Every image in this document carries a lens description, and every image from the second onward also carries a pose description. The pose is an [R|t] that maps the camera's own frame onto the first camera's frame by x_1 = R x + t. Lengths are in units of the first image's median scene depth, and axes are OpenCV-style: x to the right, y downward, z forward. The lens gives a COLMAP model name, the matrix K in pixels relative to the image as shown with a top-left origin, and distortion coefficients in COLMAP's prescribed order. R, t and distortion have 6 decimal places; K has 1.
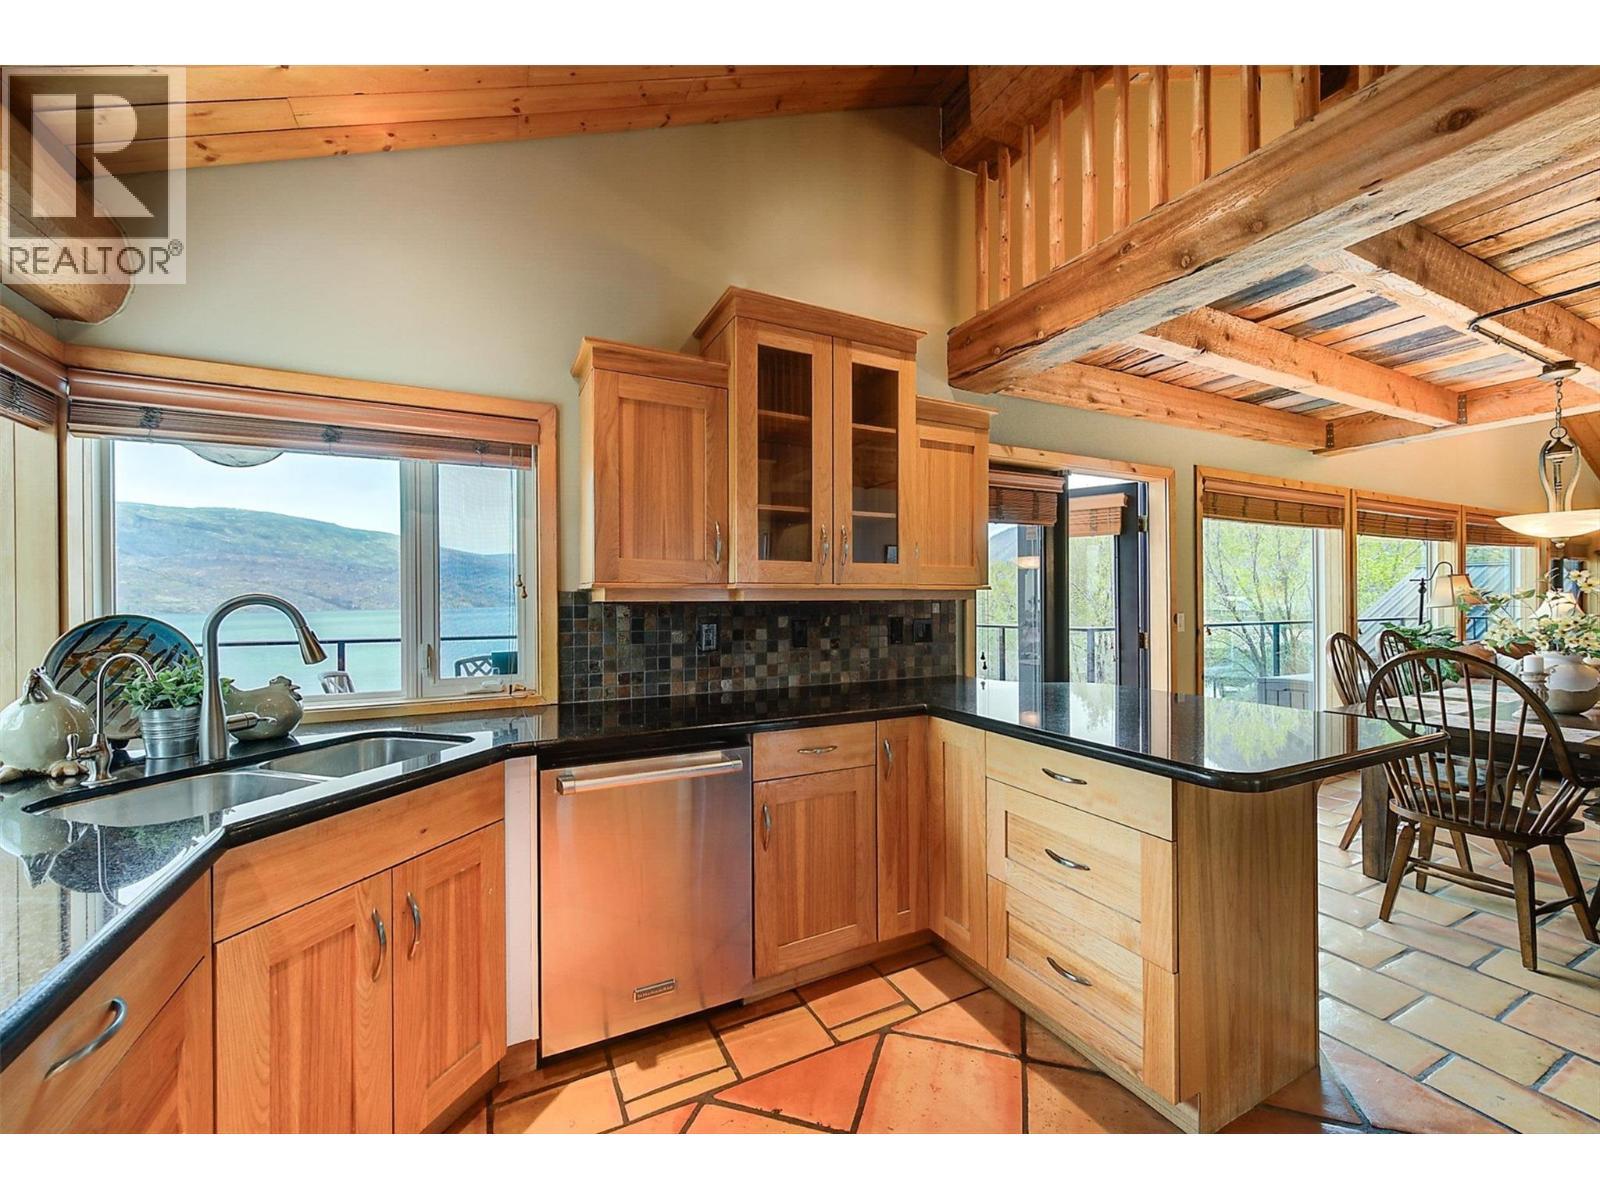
lens RADIAL K [[630.6, 0, 811.1], [0, 630.6, 599.5], [0, 0, 1]] dist [0.001265, -0.000016]
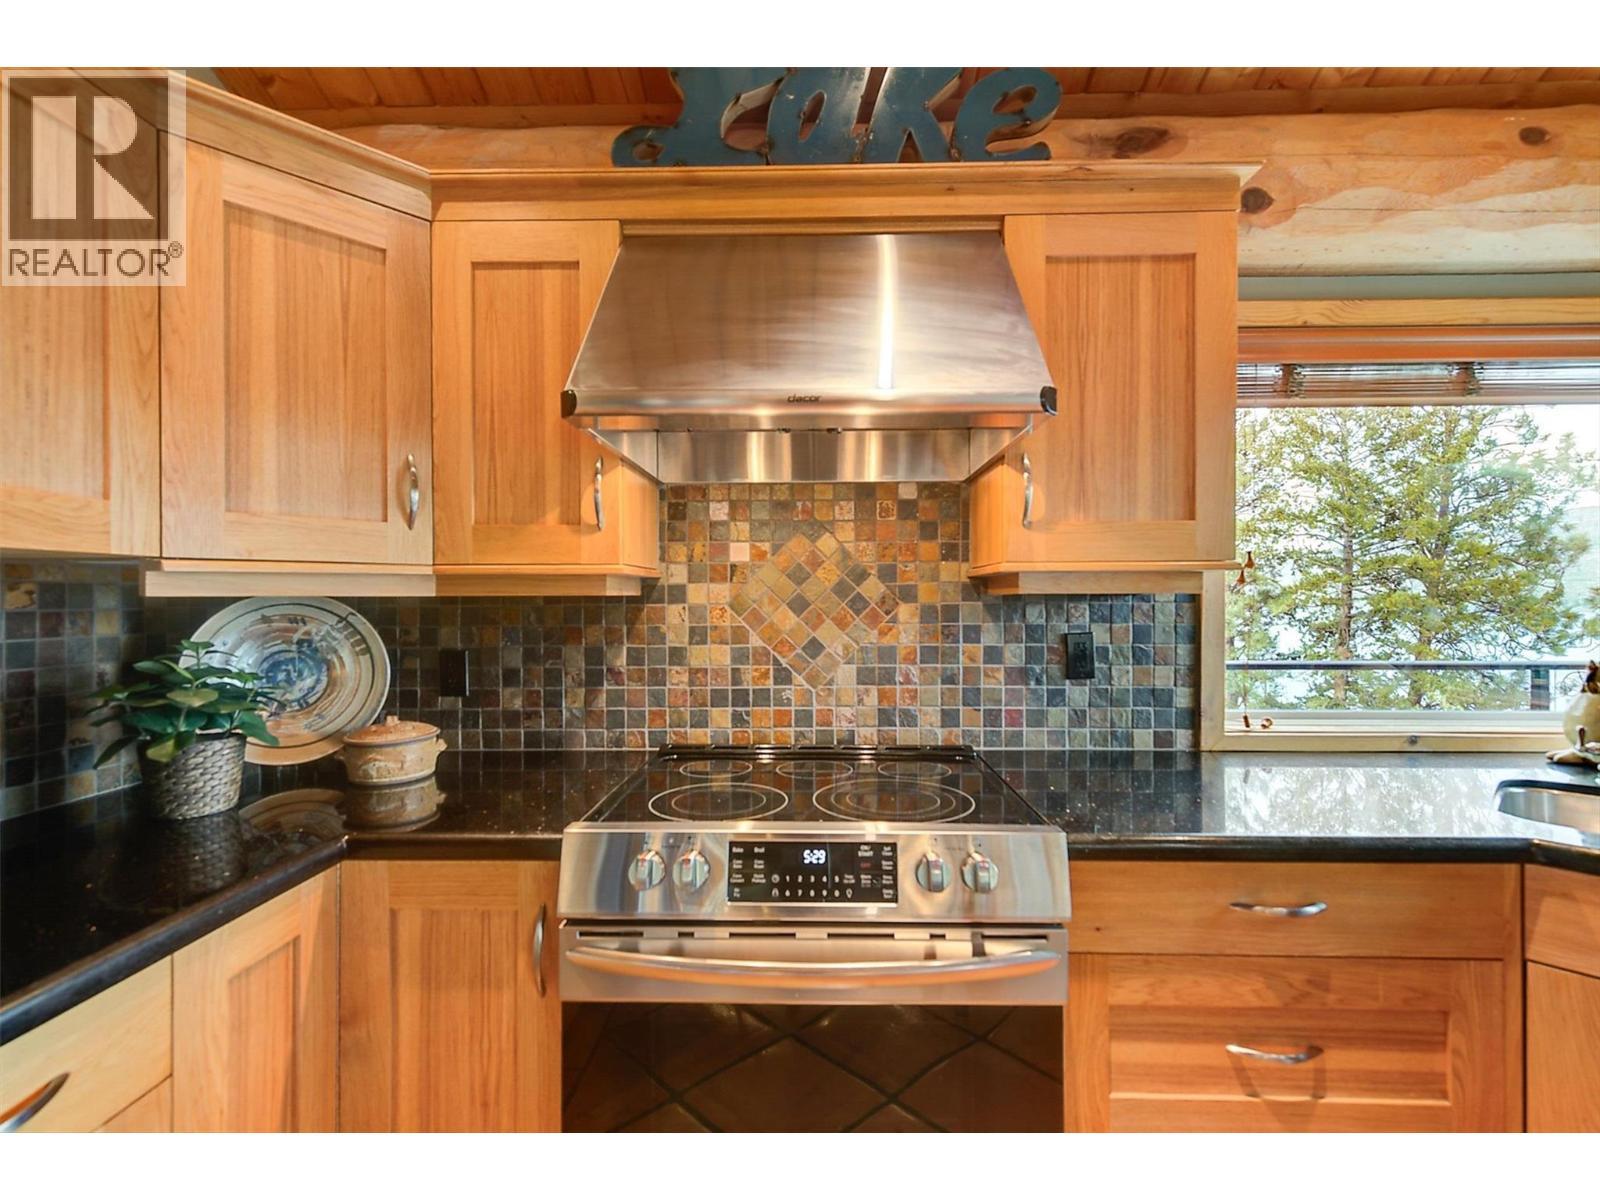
lens RADIAL K [[712.2, 0, 800.4], [0, 712.2, 600.1], [0, 0, 1]] dist [0.003580, 0.000091]
pose [[-0.488403, 0.010430, -0.872556, 0.178187], [0.005010, 0.999946, 0.009149, -0.001081], [0.872604, 0.000097, -0.488429, 0.206084]]
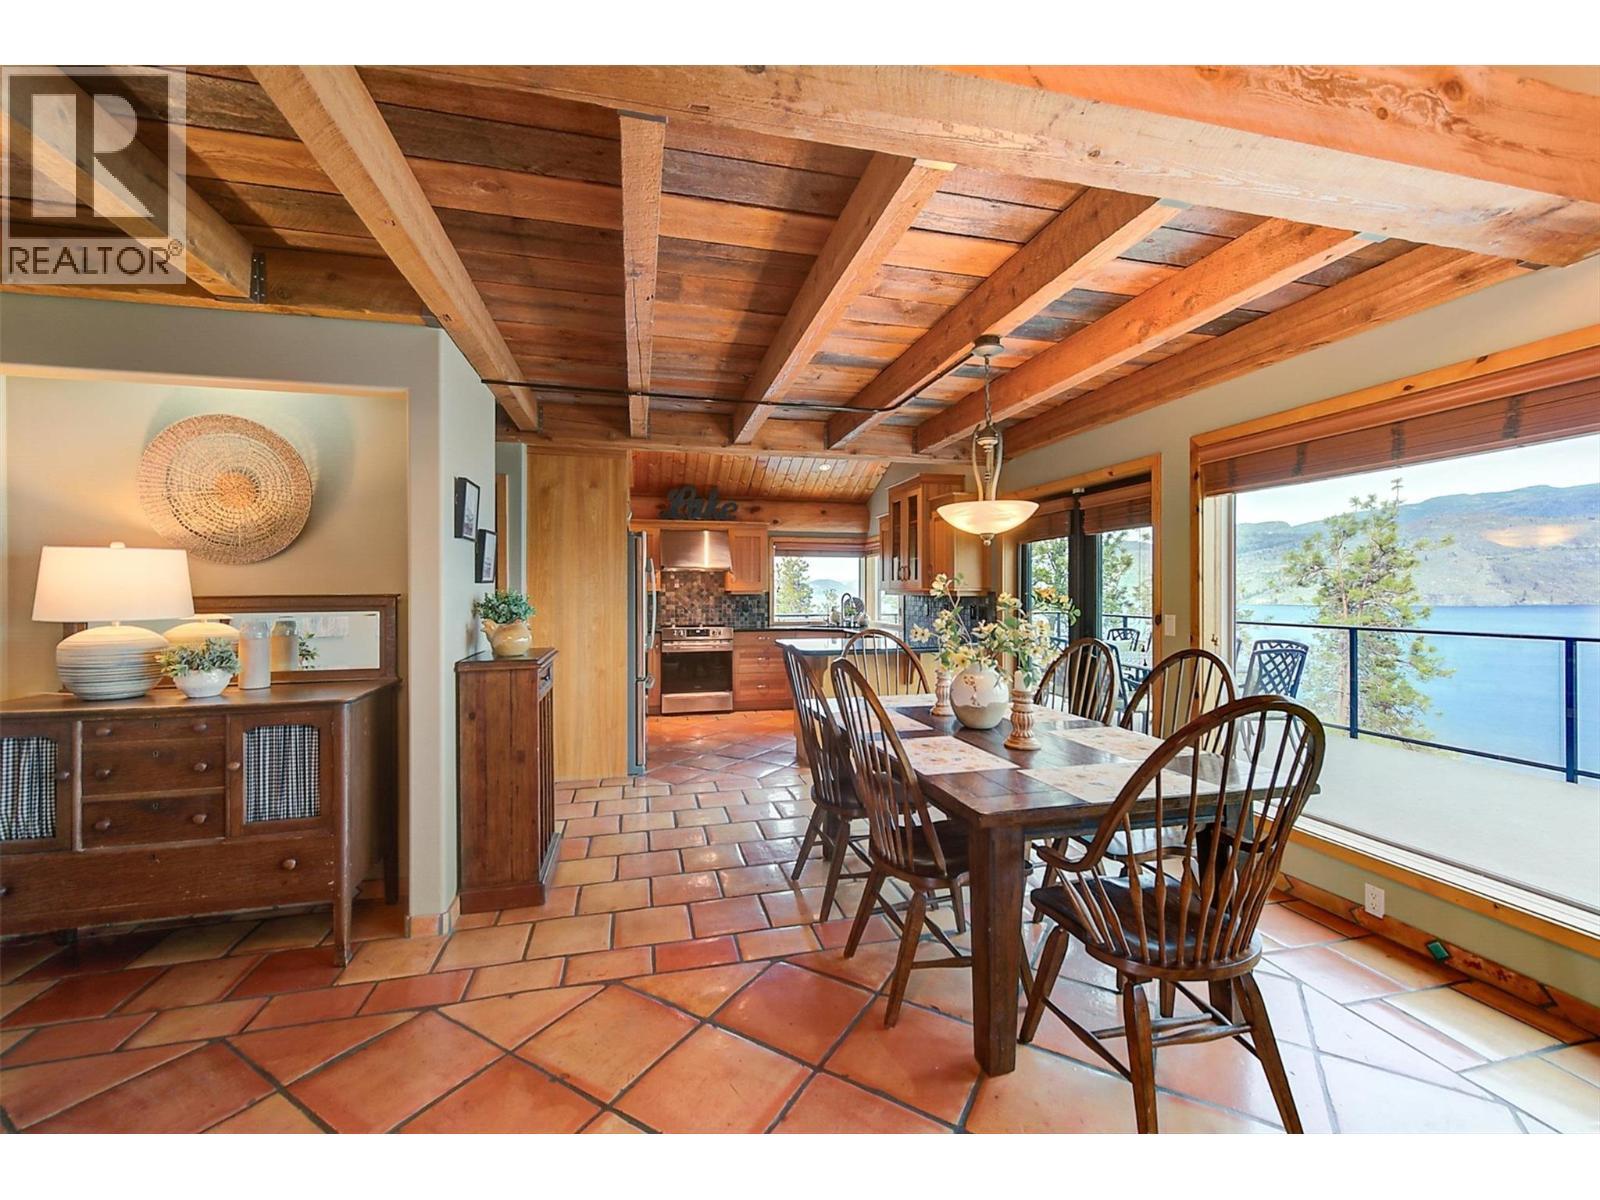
lens RADIAL K [[659.5, 0, 800.6], [0, 659.5, 586.3], [0, 0, 1]] dist [0.009491, -0.000426]
pose [[-0.234750, -0.002637, -0.972052, 2.193747], [0.003468, 0.999988, -0.003550, -0.021936], [0.972050, -0.004204, -0.234738, 0.996584]]
